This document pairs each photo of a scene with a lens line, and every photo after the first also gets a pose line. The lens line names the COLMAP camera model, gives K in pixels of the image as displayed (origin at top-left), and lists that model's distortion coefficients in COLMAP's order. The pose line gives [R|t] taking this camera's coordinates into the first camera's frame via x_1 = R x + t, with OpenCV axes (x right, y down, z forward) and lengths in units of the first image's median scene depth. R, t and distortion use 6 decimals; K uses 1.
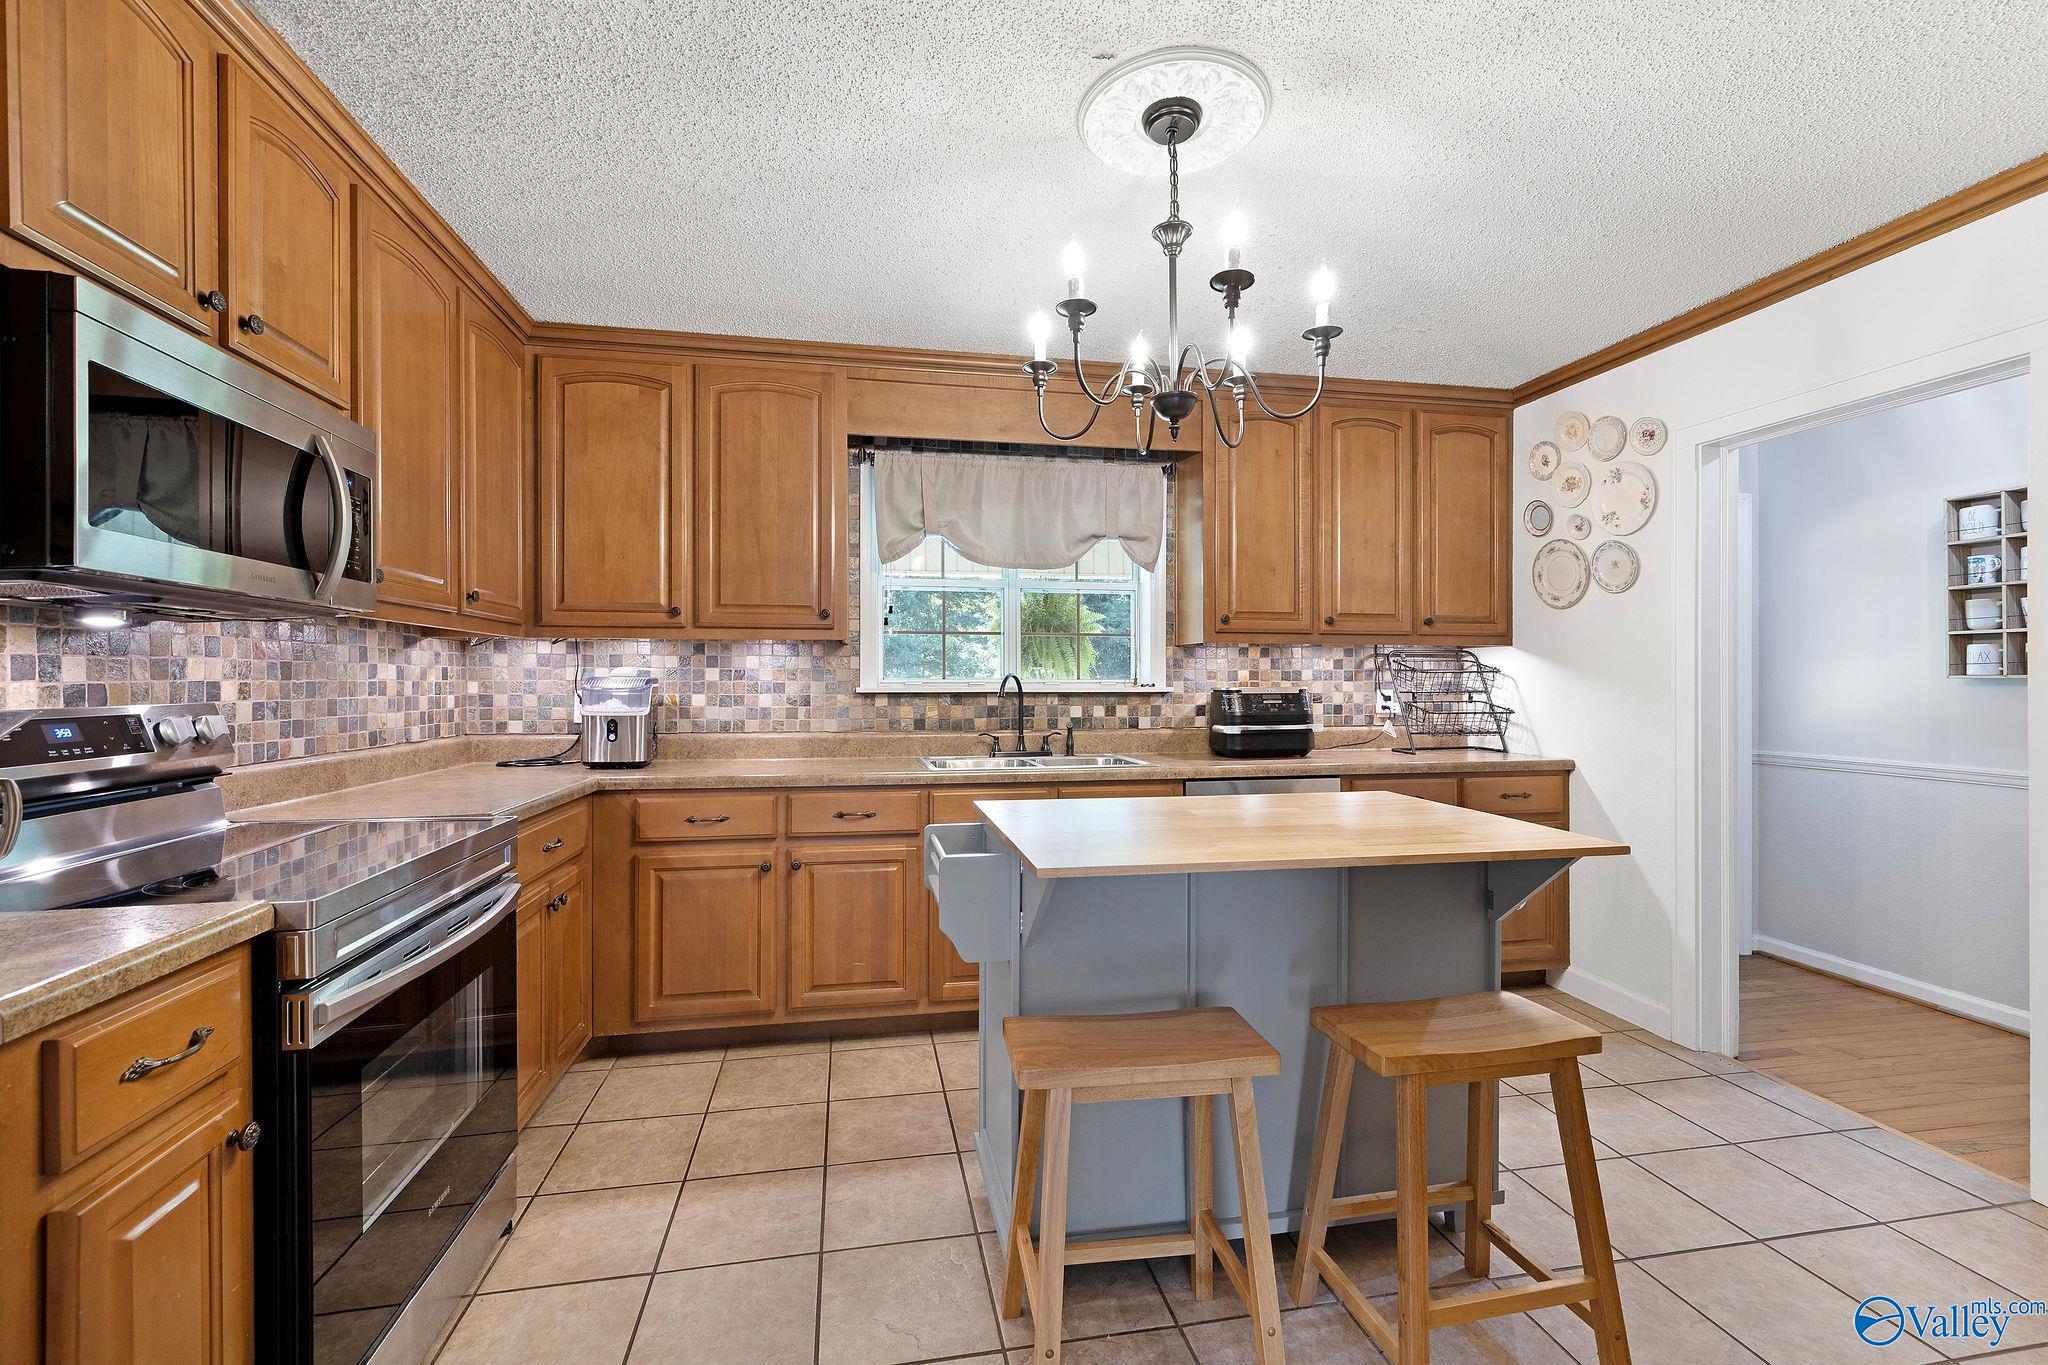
lens RADIAL K [[872.6, 0, 1024.0], [0, 872.6, 682.5], [0, 0, 1]] dist [0.002035, 0.000579]
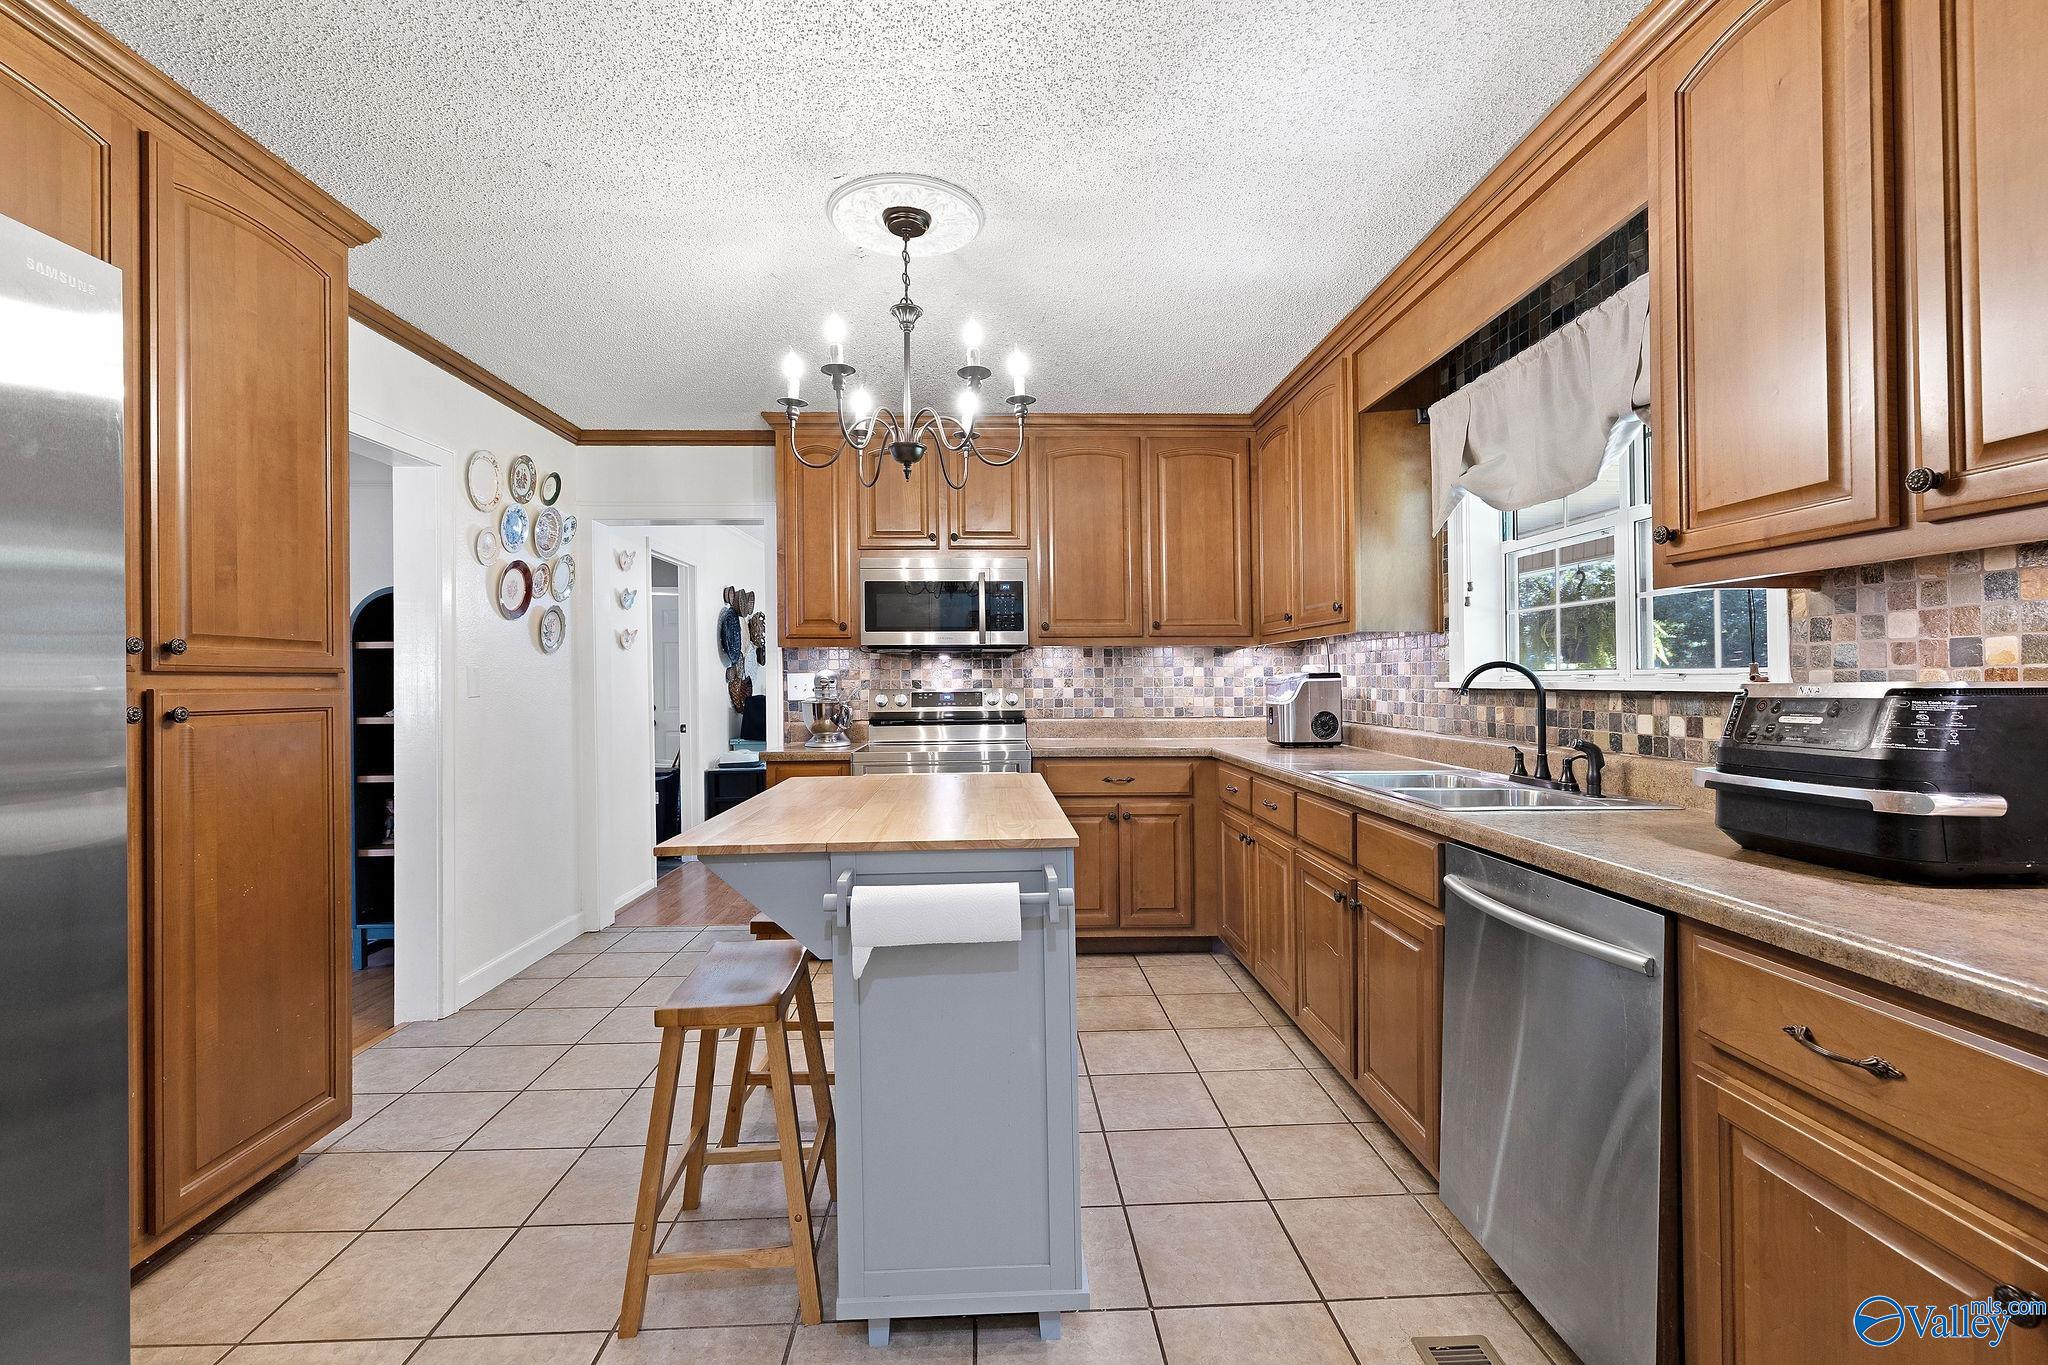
lens RADIAL K [[896.0, 0, 1024.0], [0, 896.0, 682.5], [0, 0, 1]] dist [0.000319, 0.000063]
pose [[-0.158102, 0.002290, -0.987420, 0.748641], [0.005300, 0.999985, 0.001470, 0.002828], [0.987409, -0.005000, -0.158112, 0.732894]]
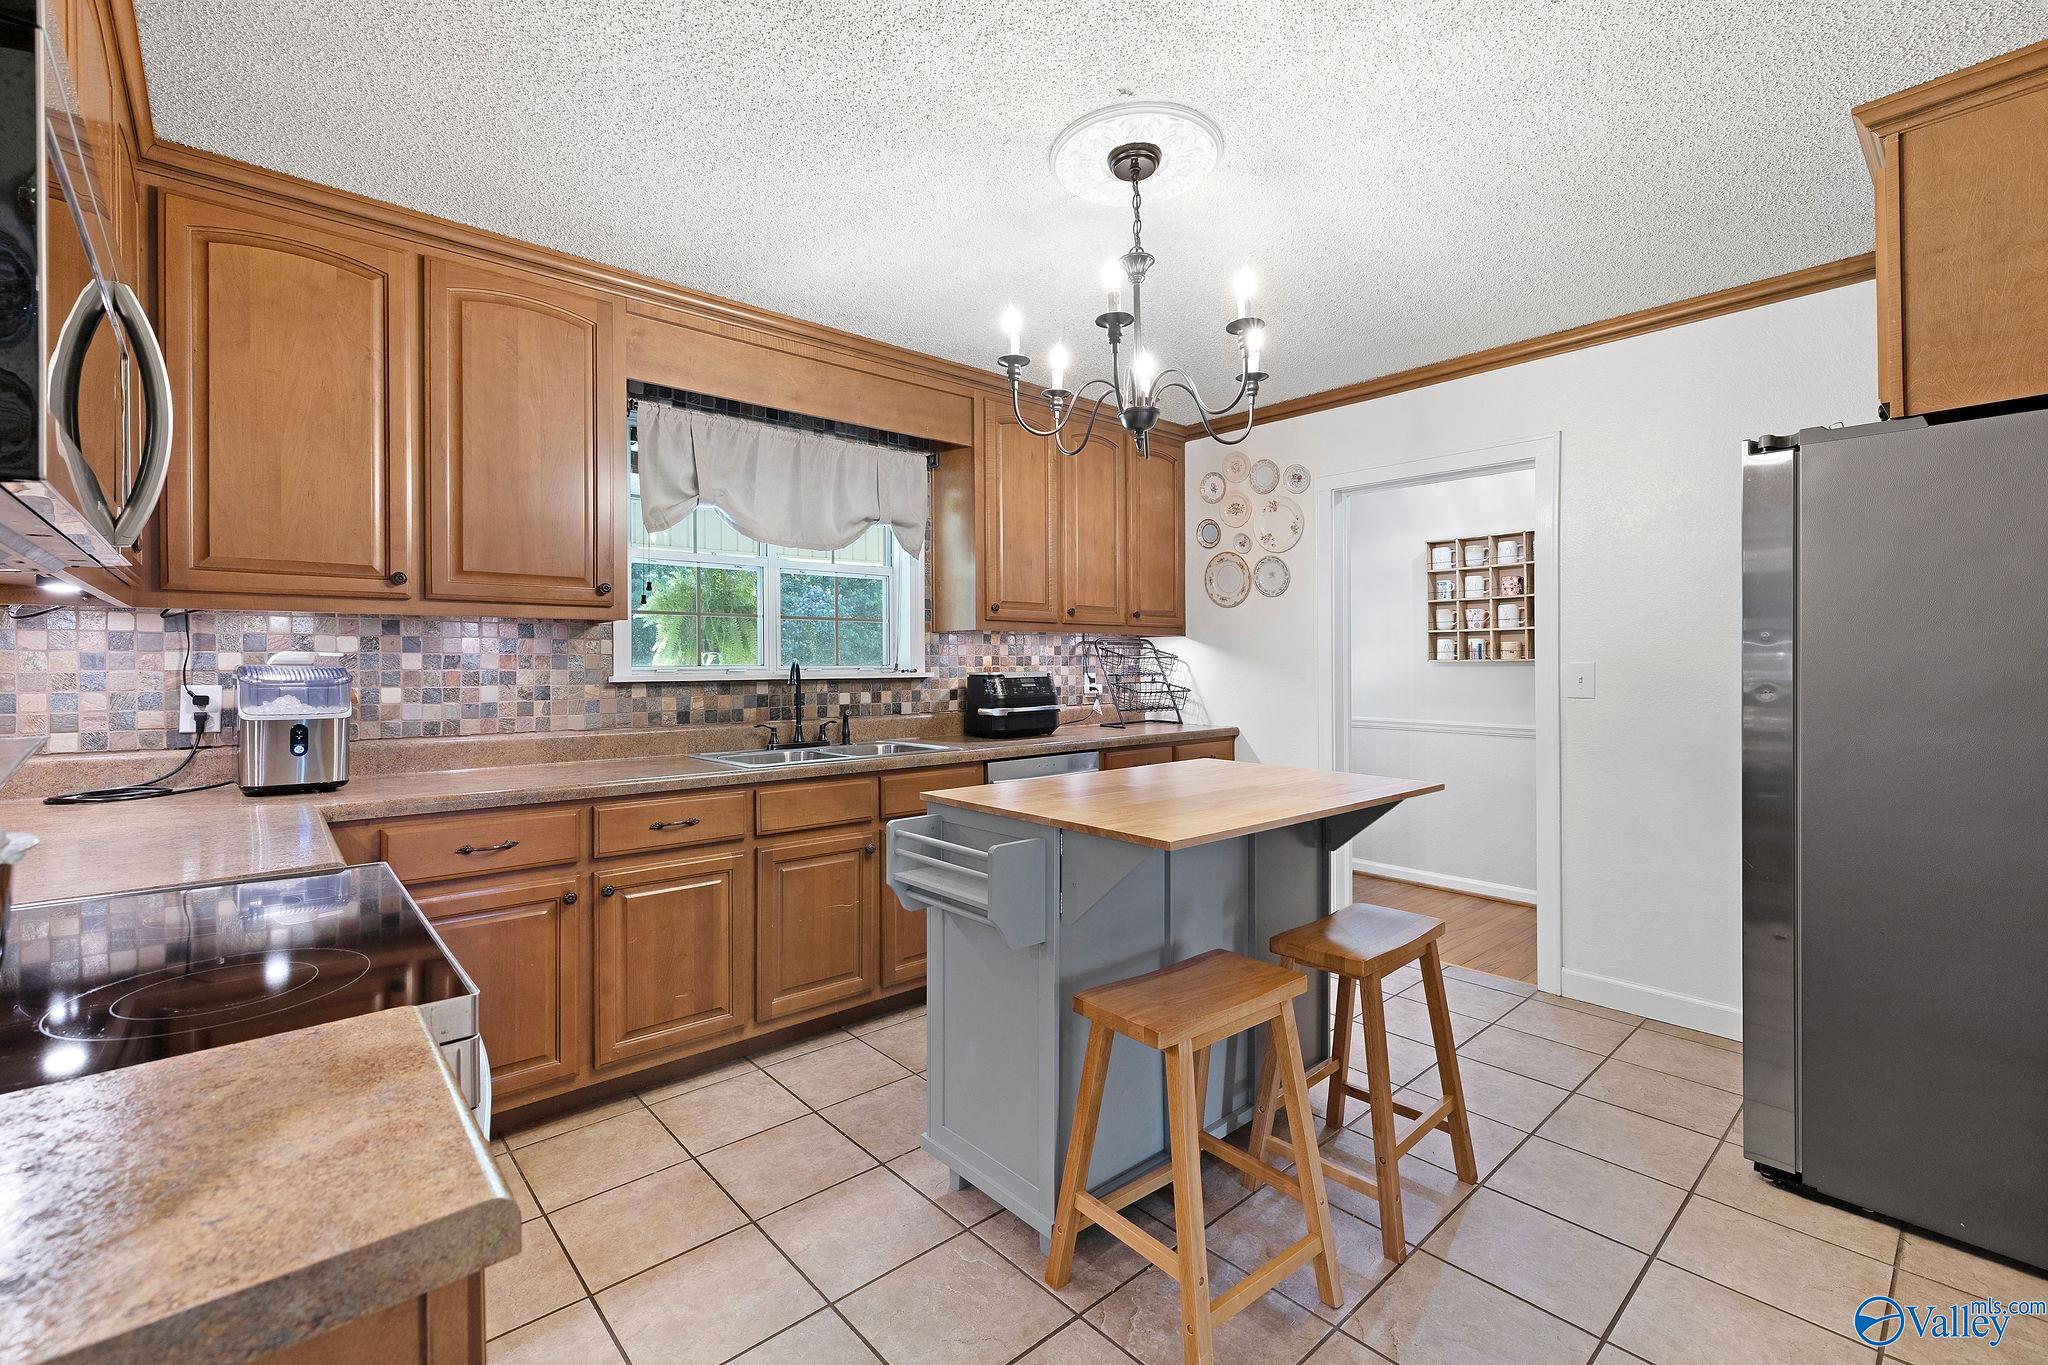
lens RADIAL K [[880.3, 0, 1024.7], [0, 880.3, 664.8], [0, 0, 1]] dist [0.000834, 0.000300]
pose [[0.858881, -0.004503, 0.512156, -0.285040], [0.005623, 0.999984, -0.000637, -0.002619], [-0.512145, 0.003427, 0.858892, 0.063236]]
